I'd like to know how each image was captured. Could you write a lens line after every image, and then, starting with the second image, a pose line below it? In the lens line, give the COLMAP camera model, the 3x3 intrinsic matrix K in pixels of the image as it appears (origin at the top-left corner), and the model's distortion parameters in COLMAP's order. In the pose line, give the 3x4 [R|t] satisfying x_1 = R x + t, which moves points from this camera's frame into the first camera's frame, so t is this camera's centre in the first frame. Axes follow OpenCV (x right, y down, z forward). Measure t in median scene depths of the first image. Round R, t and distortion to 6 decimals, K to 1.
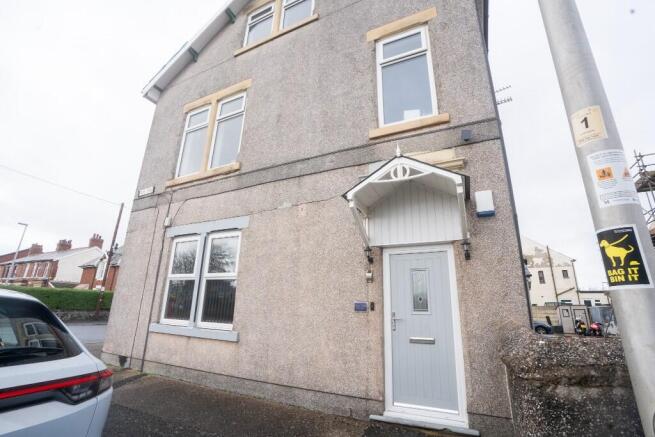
lens RADIAL K [[303.8, 0, 327.5], [0, 303.8, 218.5], [0, 0, 1]] dist [-0.070640, 0.028910]
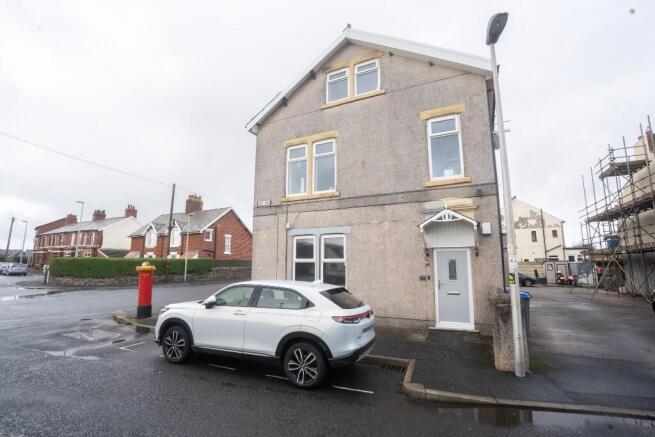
lens RADIAL K [[303.8, 0, 327.5], [0, 303.8, 218.5], [0, 0, 1]] dist [-0.070640, 0.028910]
pose [[0.999715, -0.023221, -0.005564, -0.356869], [0.023785, 0.988932, 0.146449, -0.289444], [0.002102, -0.146539, 0.989203, -0.658660]]
